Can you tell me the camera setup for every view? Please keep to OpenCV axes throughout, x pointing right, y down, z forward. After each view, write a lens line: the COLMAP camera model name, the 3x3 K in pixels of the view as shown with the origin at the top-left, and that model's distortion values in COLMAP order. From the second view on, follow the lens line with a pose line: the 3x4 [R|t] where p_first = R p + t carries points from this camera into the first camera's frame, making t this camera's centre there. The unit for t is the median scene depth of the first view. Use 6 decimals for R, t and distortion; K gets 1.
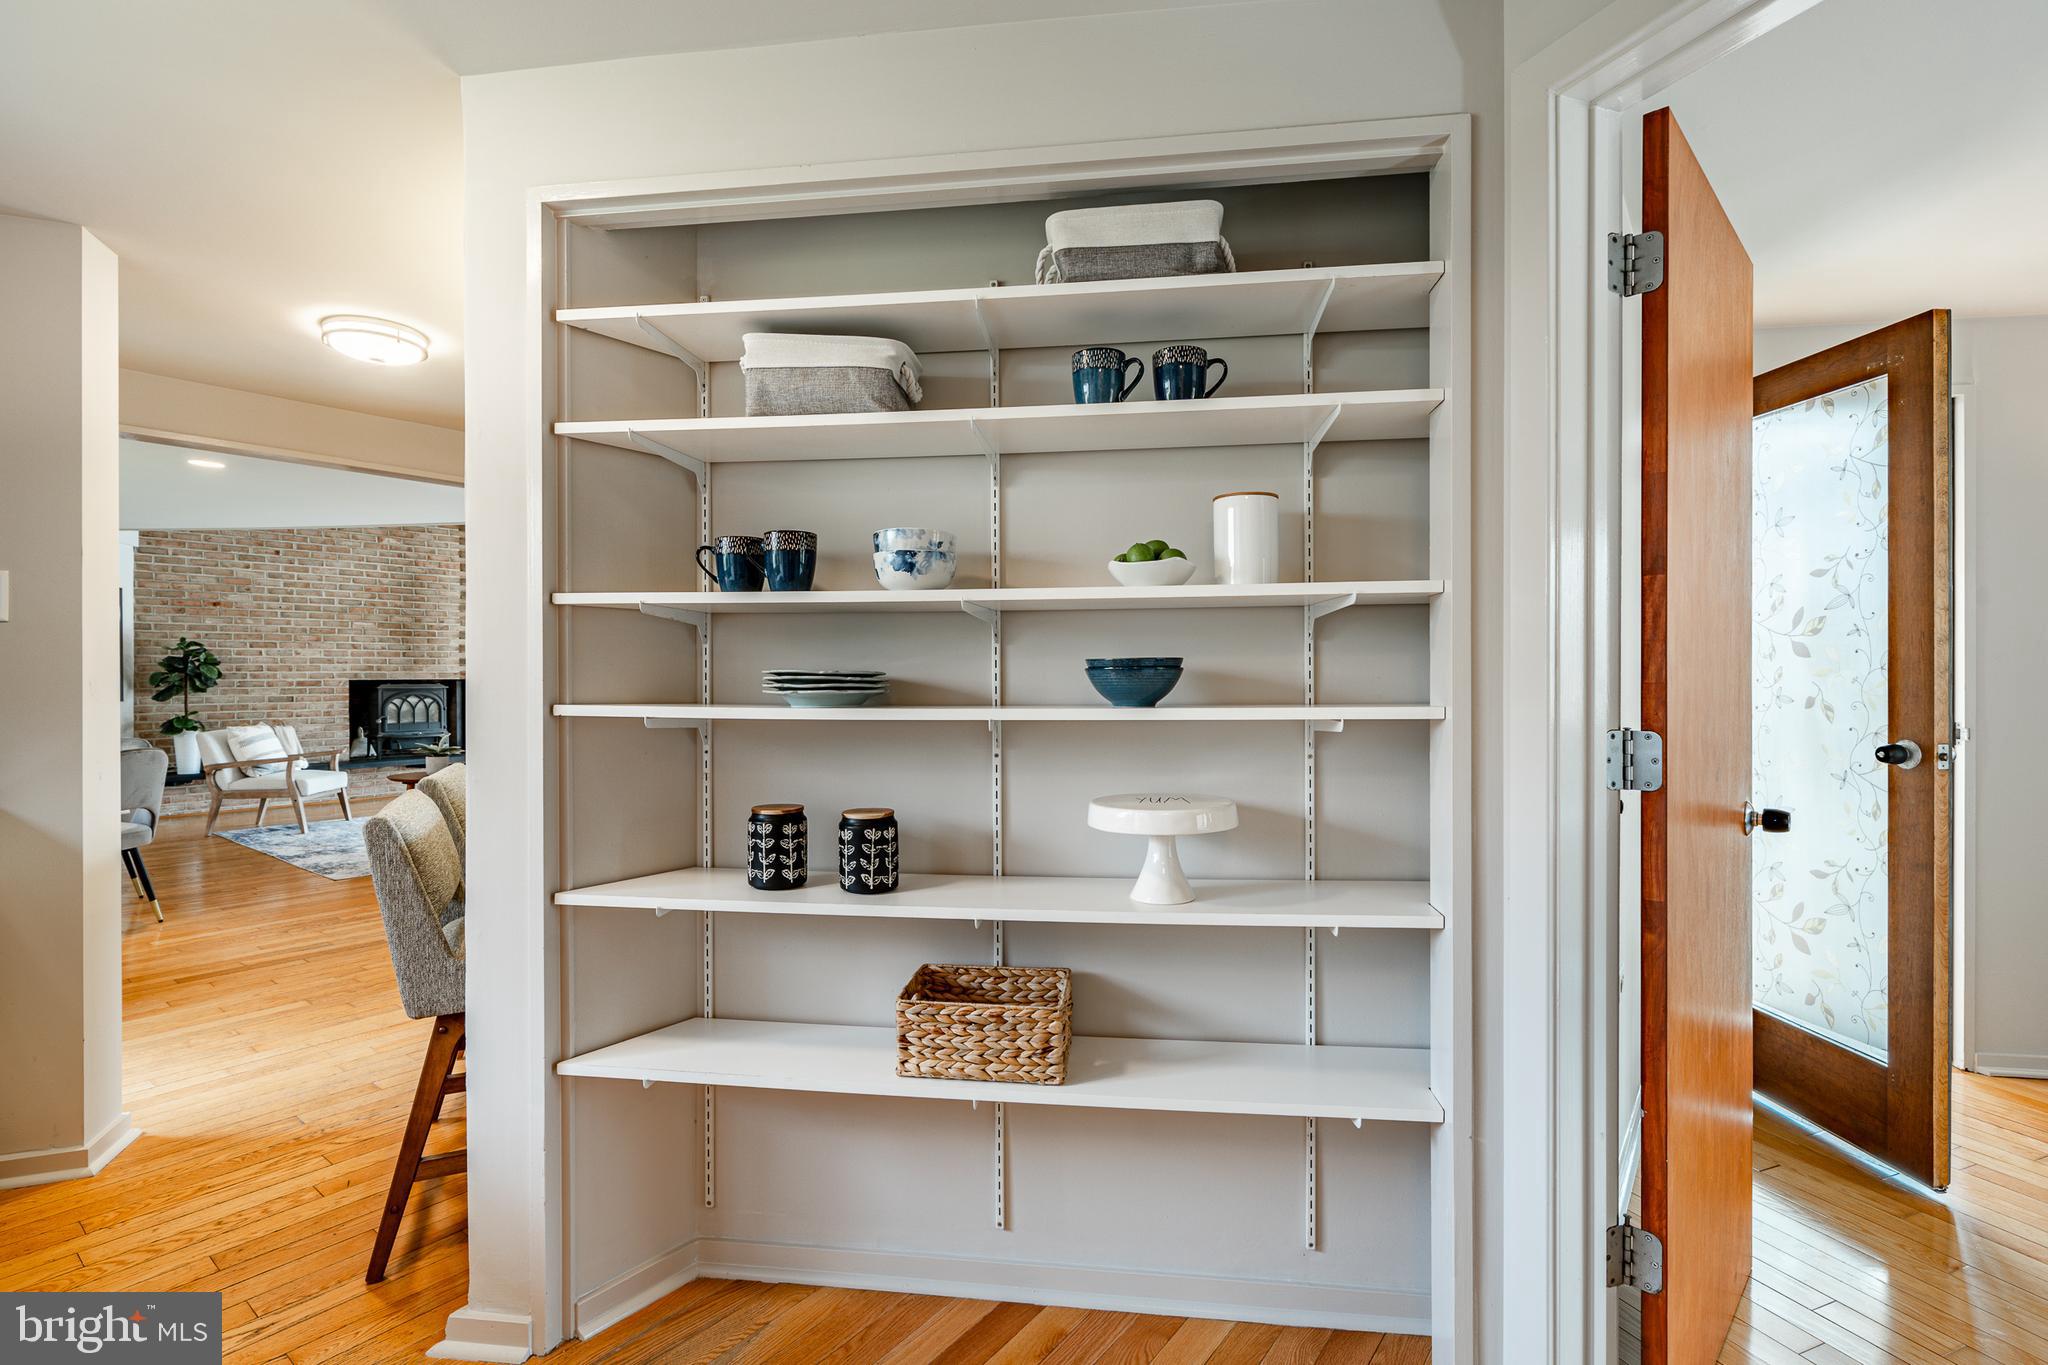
lens RADIAL K [[953.7, 0, 1013.4], [0, 953.7, 684.7], [0, 0, 1]] dist [-0.003511, -0.000134]
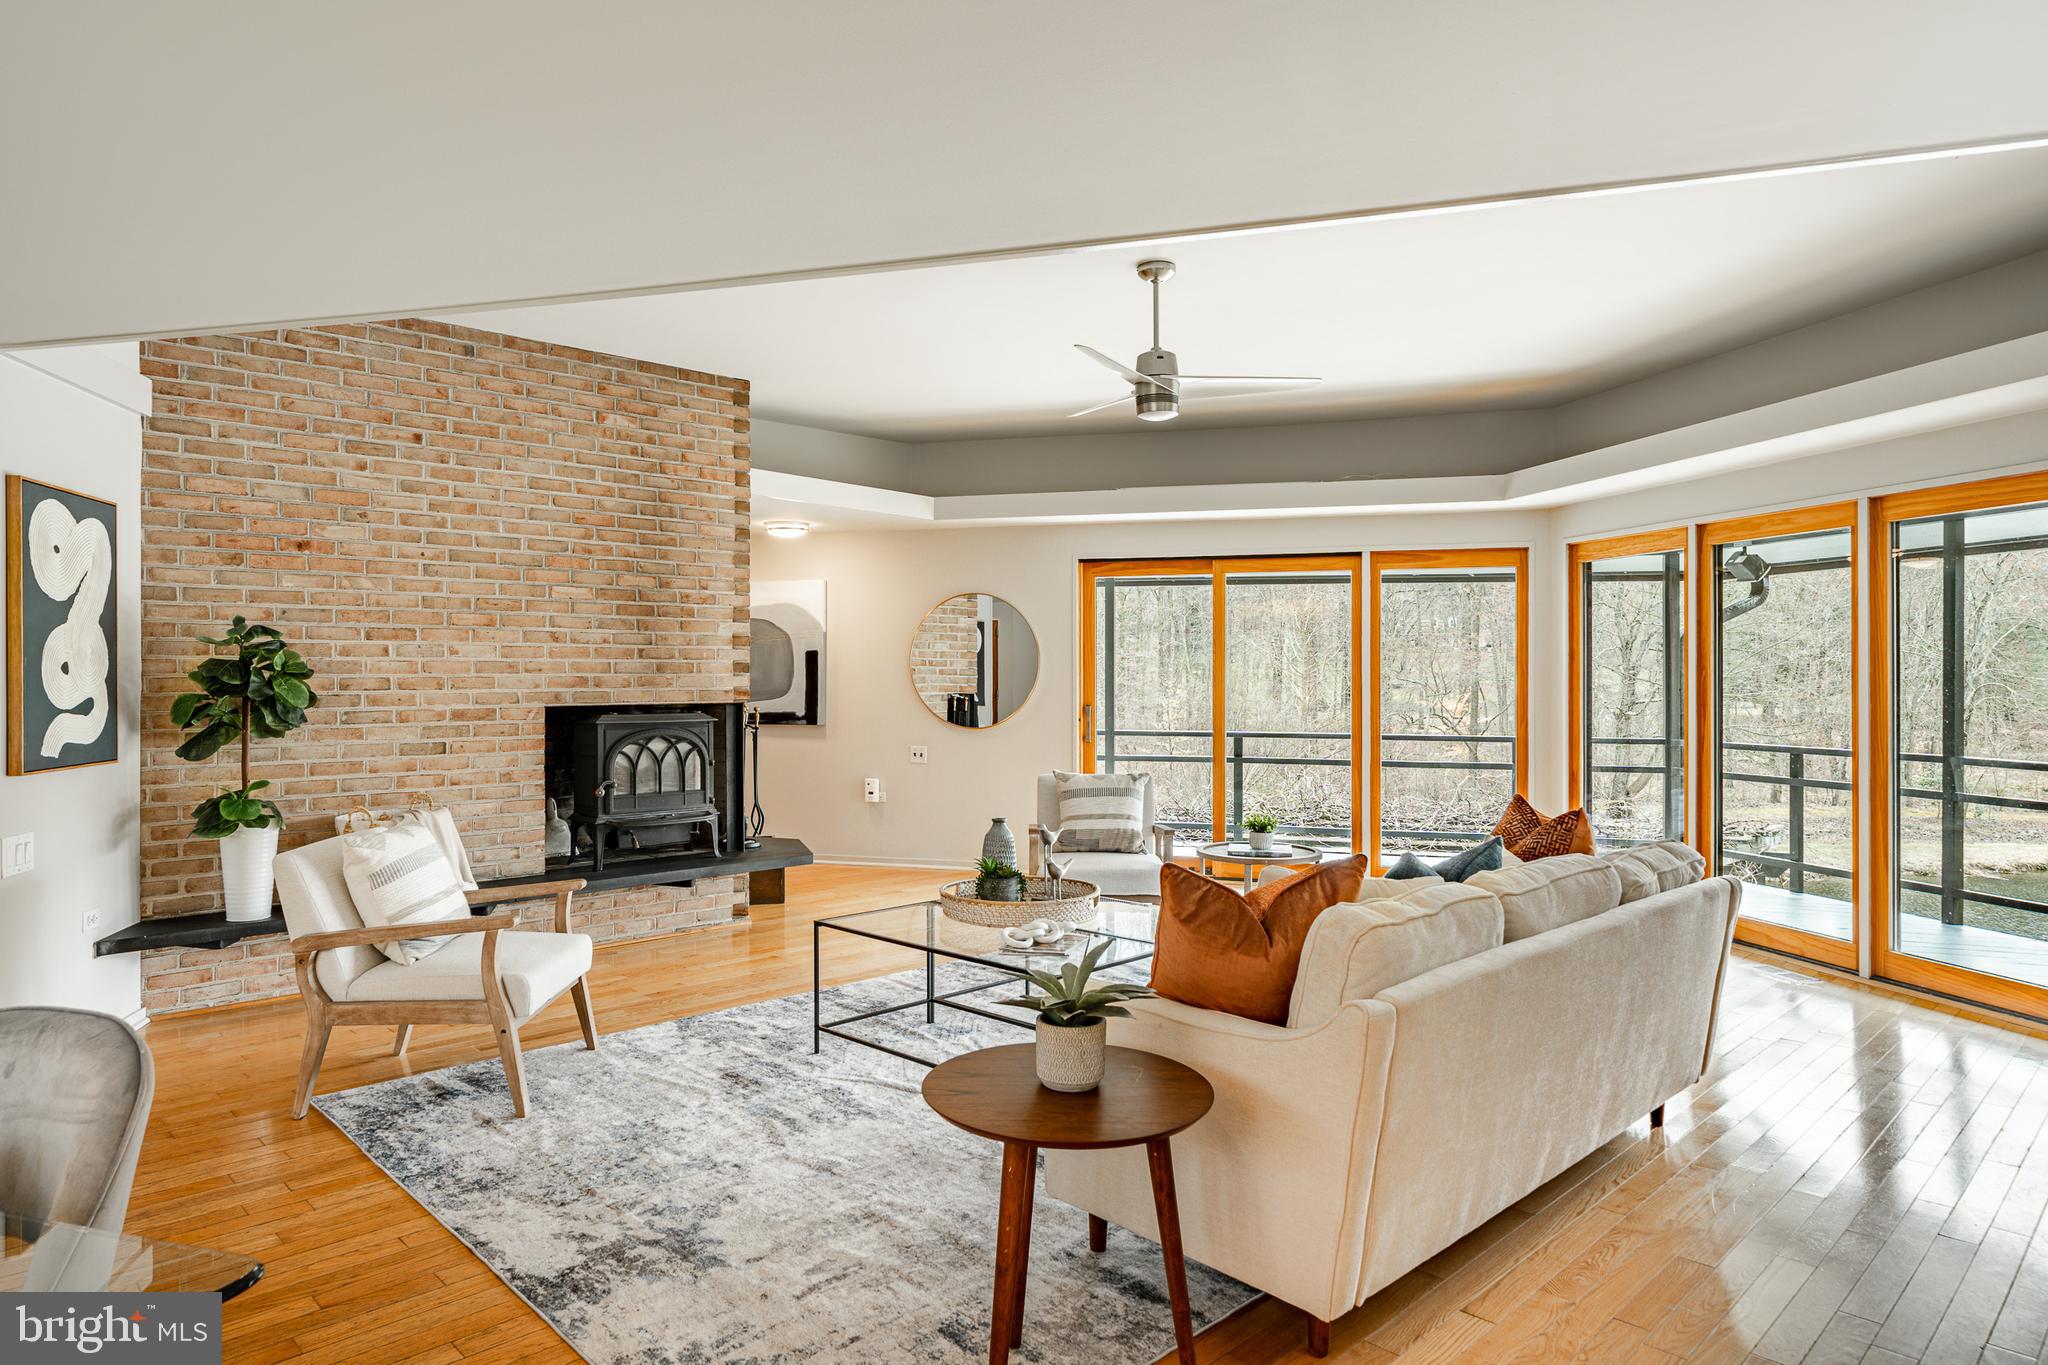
lens RADIAL K [[1214.1, 0, 999.4], [0, 1214.1, 686.3], [0, 0, 1]] dist [0.001399, 0.000998]
pose [[0.989220, 0.004700, -0.146361, -0.408868], [-0.004852, 0.999988, -0.000682, -0.017183], [0.146356, 0.001384, 0.989231, 0.457004]]
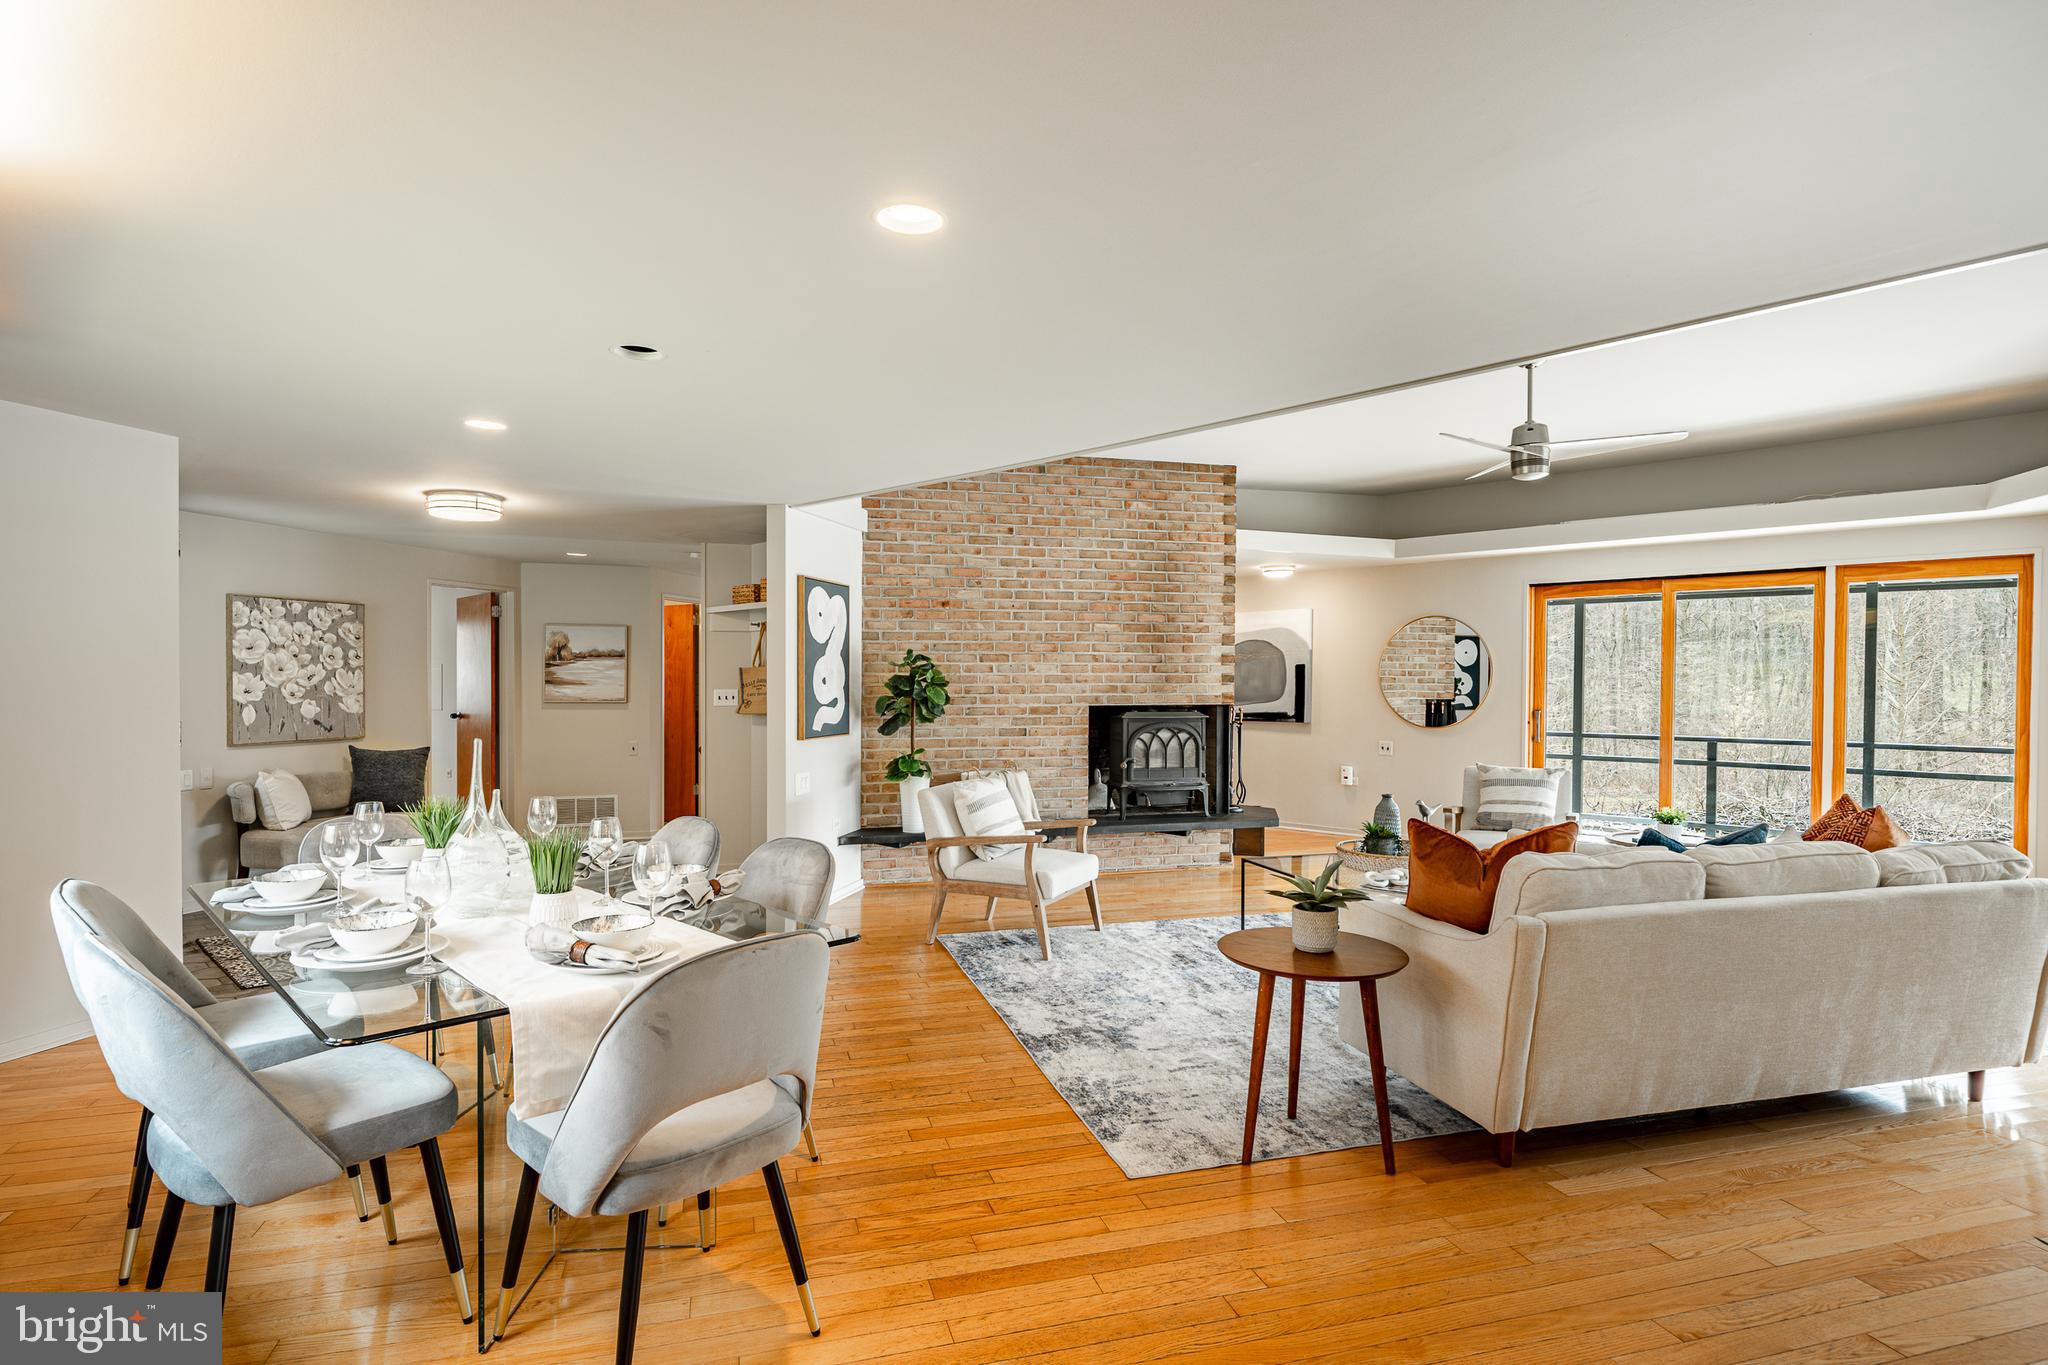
lens RADIAL K [[1023.9, 0, 1015.0], [0, 1023.9, 702.1], [0, 0, 1]] dist [0.001501, 0.000136]
pose [[0.804058, 0.016159, -0.594332, -0.310619], [-0.009358, 0.999851, 0.014523, -0.019636], [0.594478, -0.006116, 0.804089, 0.380588]]
